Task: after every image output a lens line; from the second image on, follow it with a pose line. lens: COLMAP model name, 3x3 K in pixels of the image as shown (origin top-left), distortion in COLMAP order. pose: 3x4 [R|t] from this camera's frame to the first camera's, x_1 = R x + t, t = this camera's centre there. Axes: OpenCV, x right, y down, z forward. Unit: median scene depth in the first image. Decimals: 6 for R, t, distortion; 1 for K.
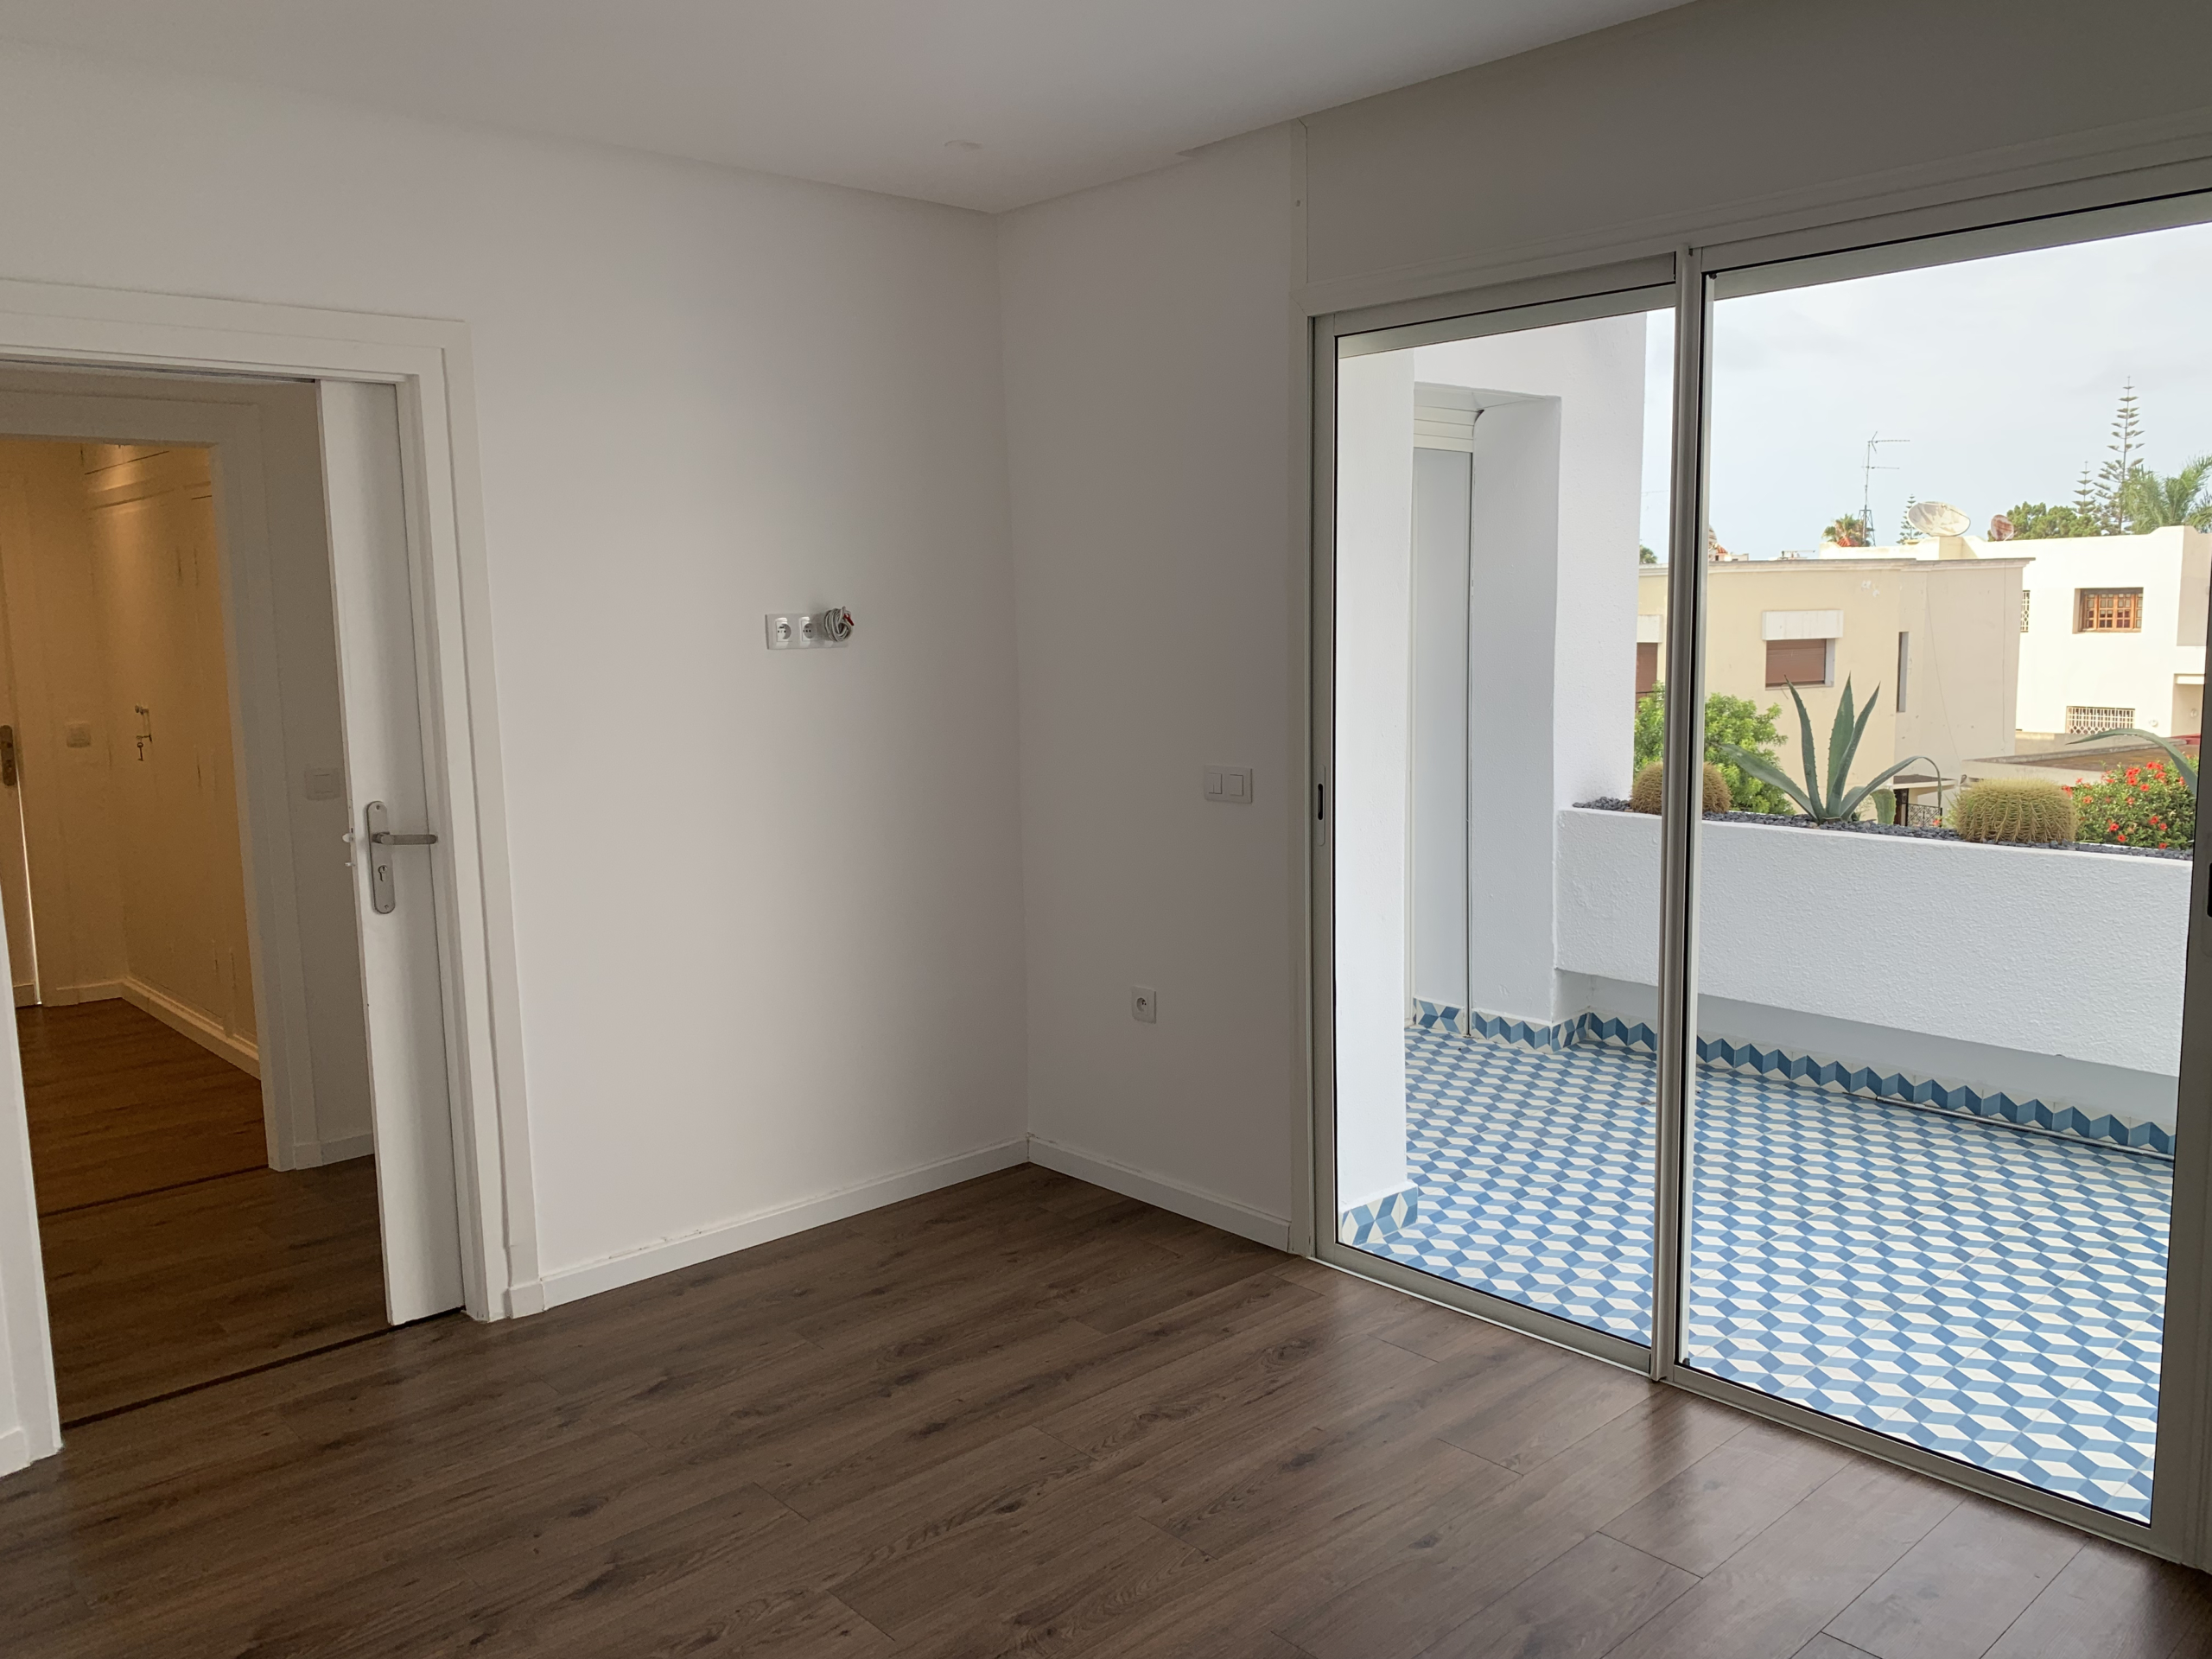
lens RADIAL K [[1704.0, 0, 1106.0], [0, 1704.0, 829.5], [0, 0, 1]] dist [0.039696, -0.009331]
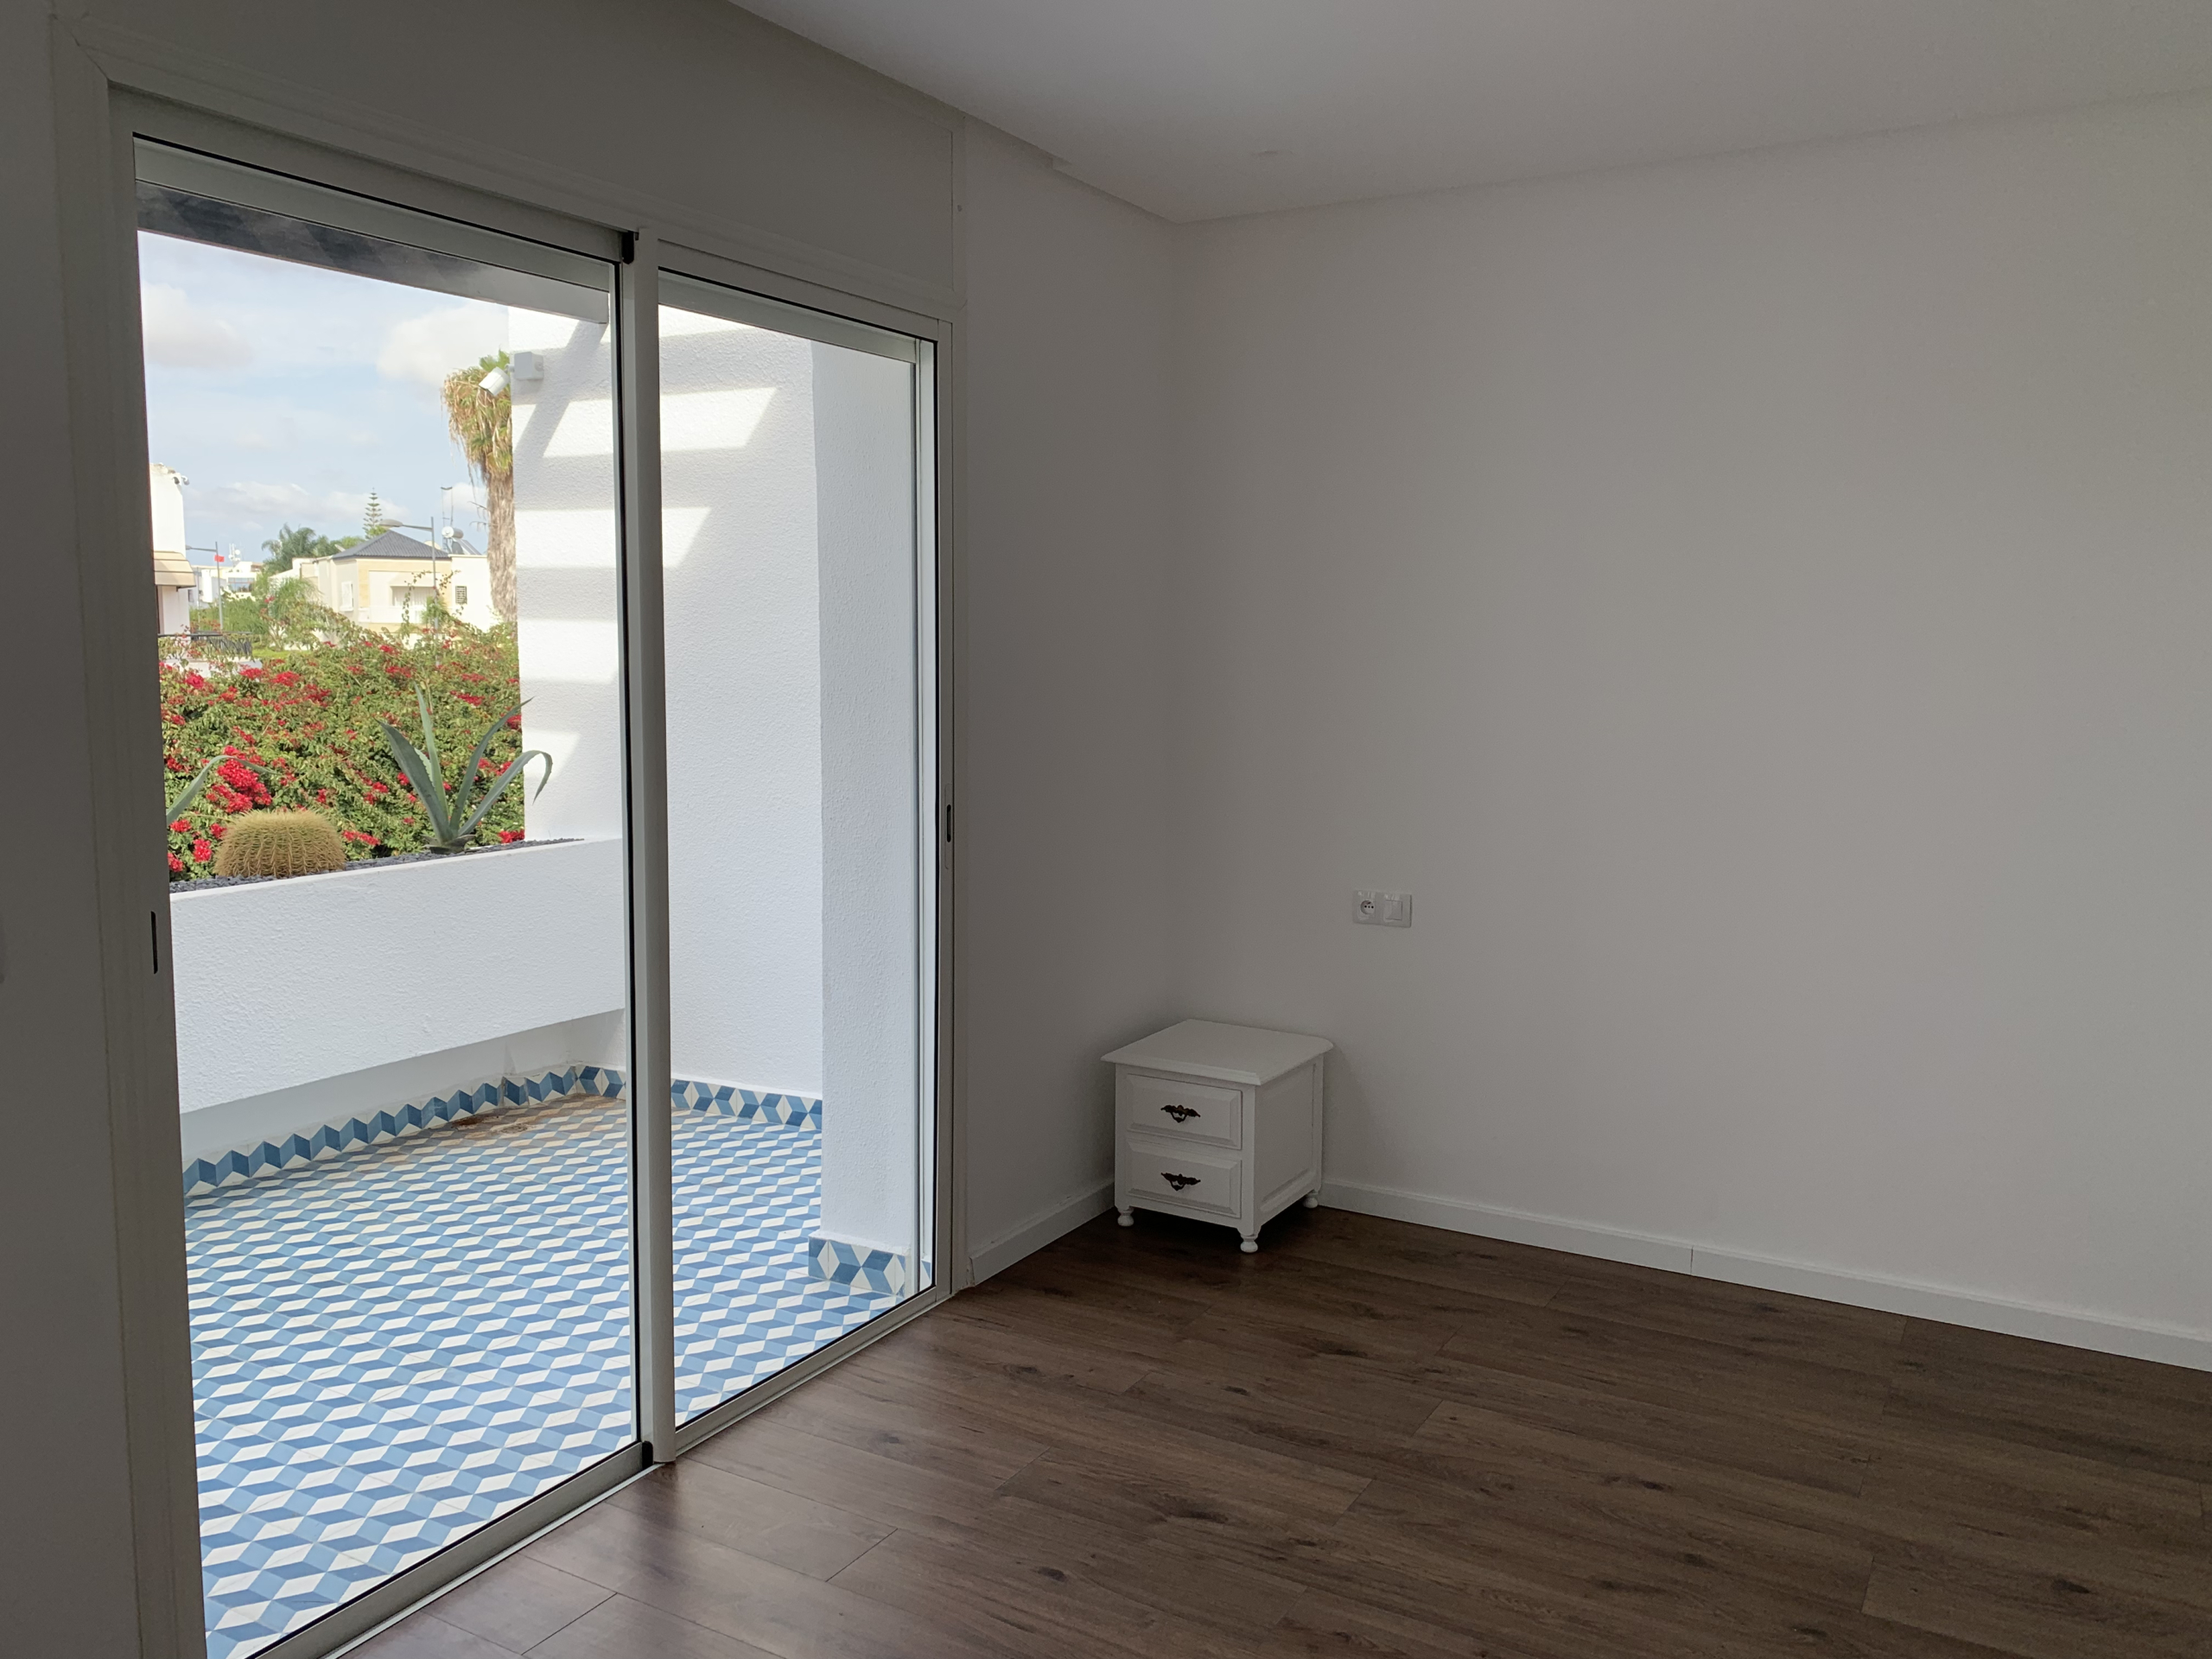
lens RADIAL K [[1704.0, 0, 1106.0], [0, 1704.0, 829.5], [0, 0, 1]] dist [0.039696, -0.009331]
pose [[-0.293246, -0.087098, 0.952061, -0.517944], [0.130037, 0.982953, 0.129977, -0.085122], [-0.947152, 0.161919, -0.276921, 0.871997]]
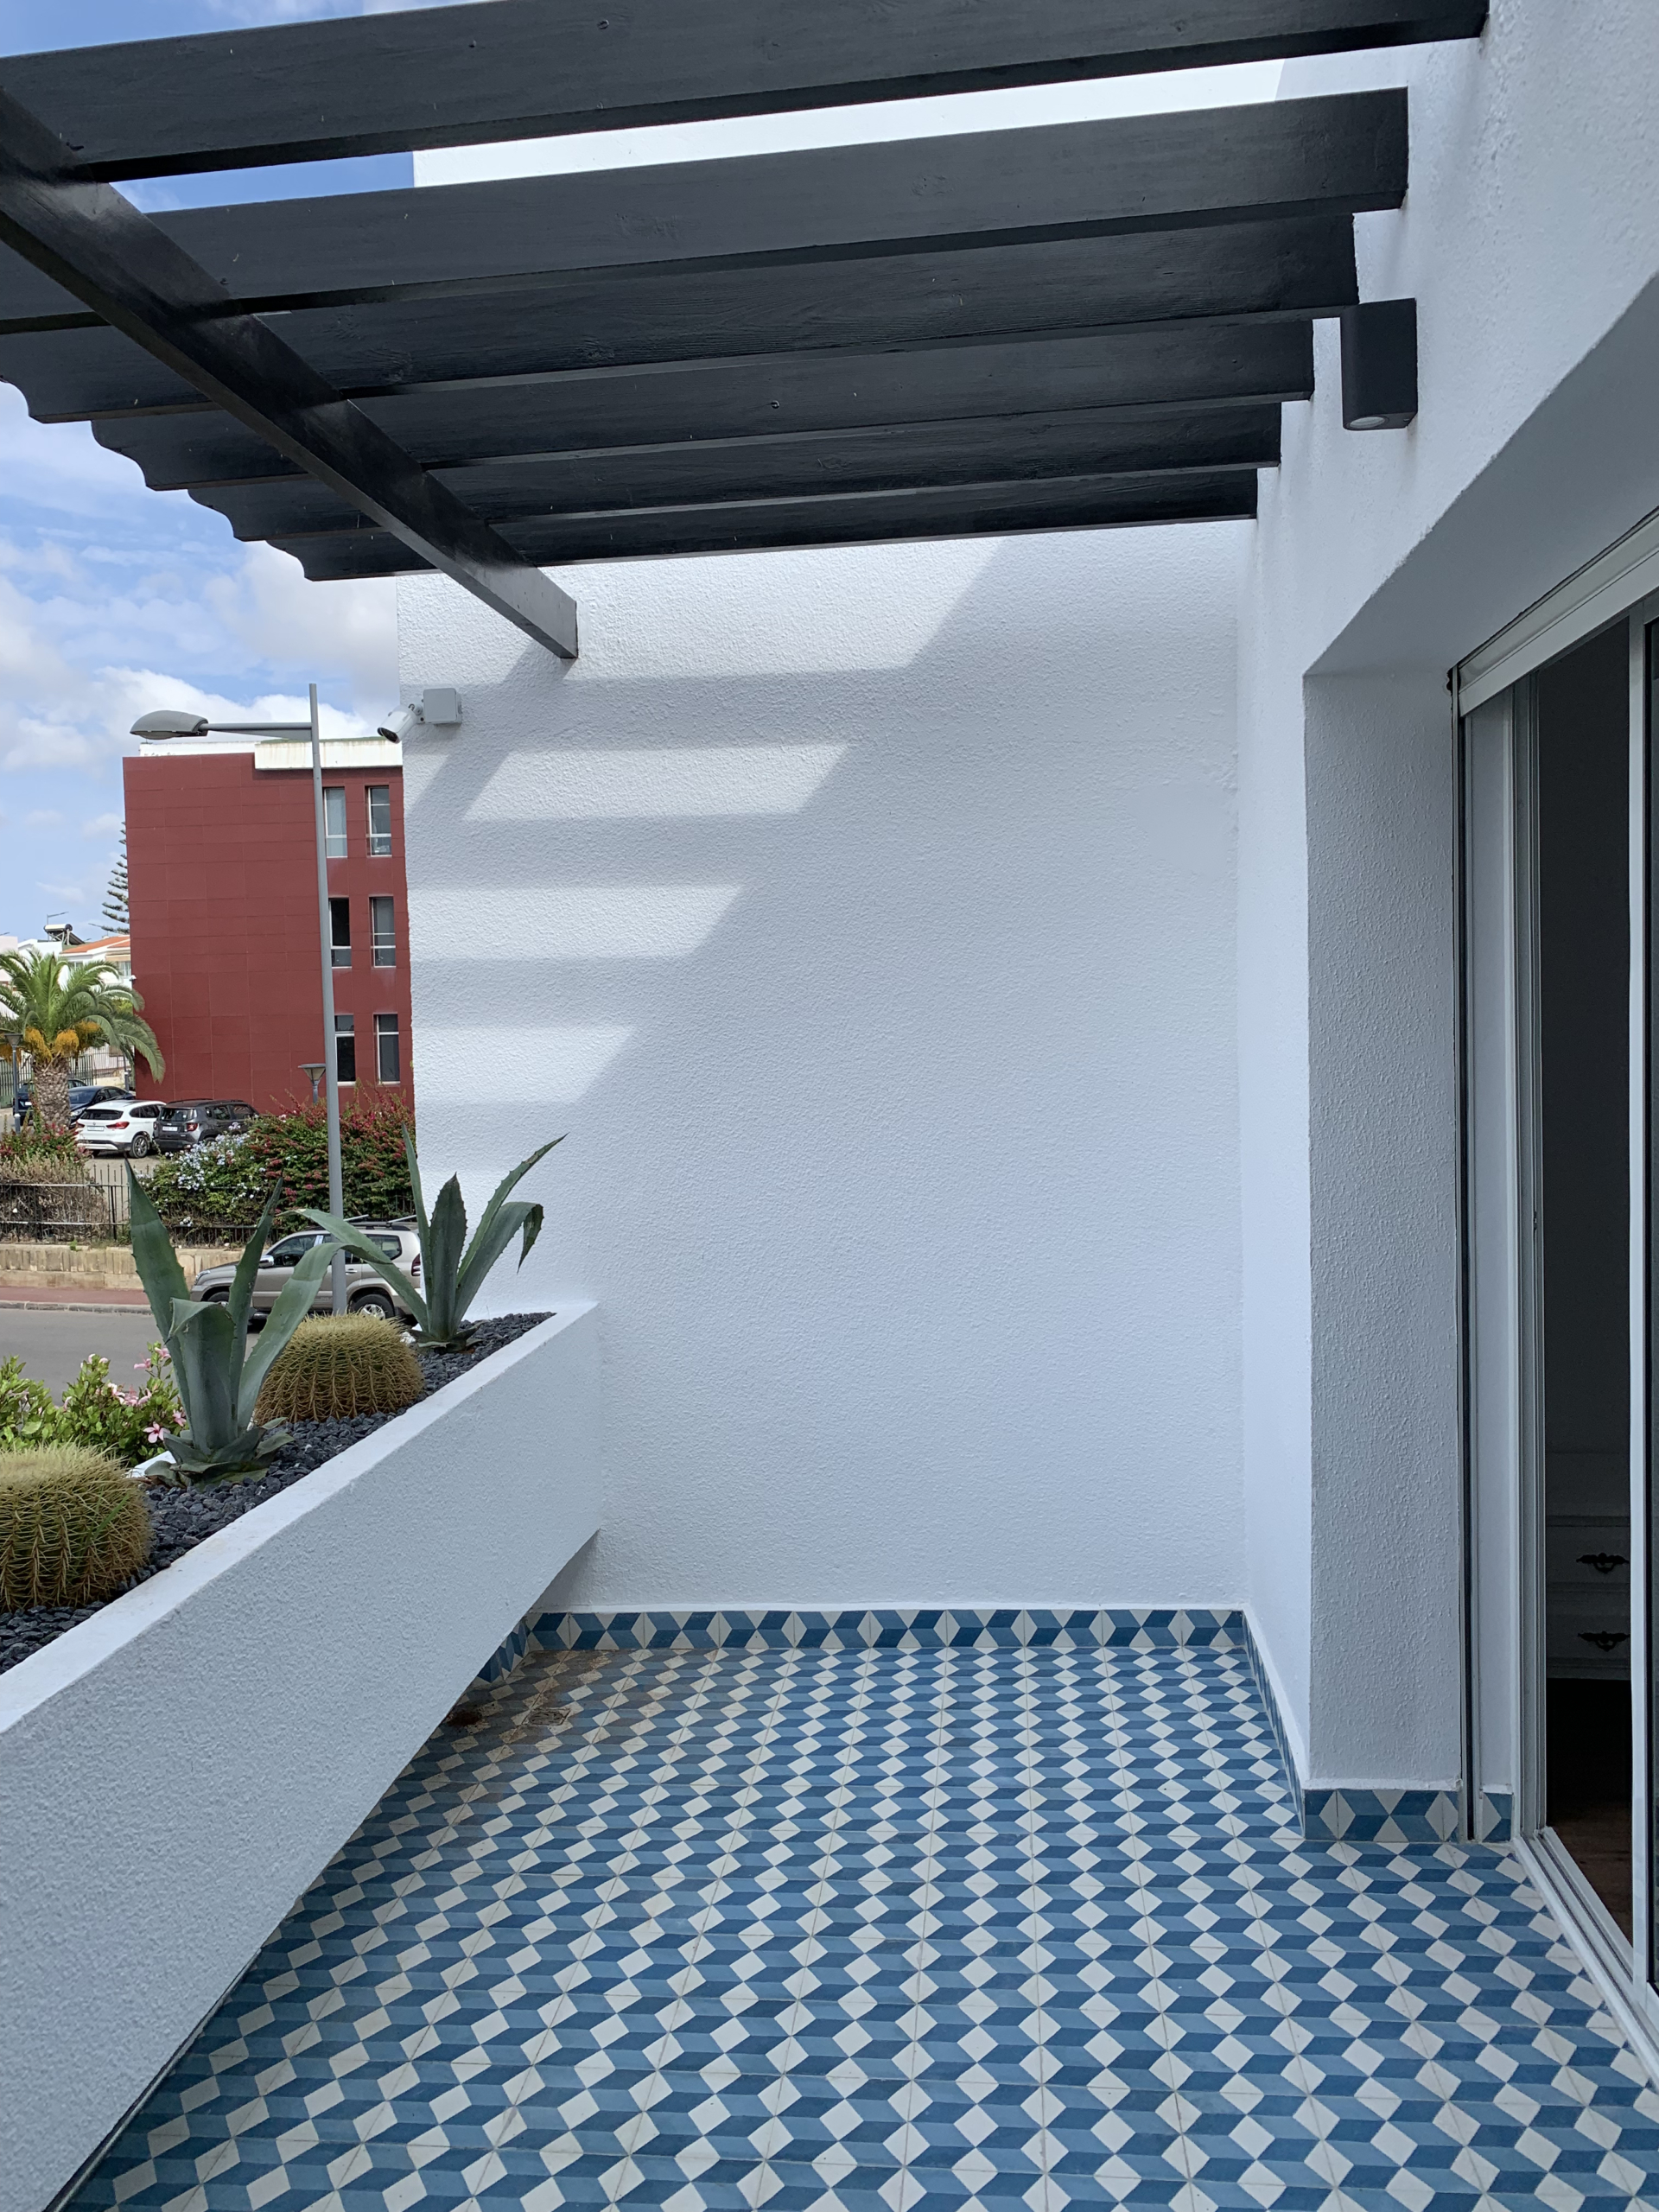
lens RADIAL K [[1653.9, 0, 878.3], [0, 1653.9, 1102.7], [0, 0, 1]] dist [0.051570, -0.052363]
pose [[-0.672469, 0.003155, 0.740118, 0.060604], [0.129402, 0.985089, 0.113376, -0.178976], [-0.728725, 0.172015, -0.662850, 1.441286]]
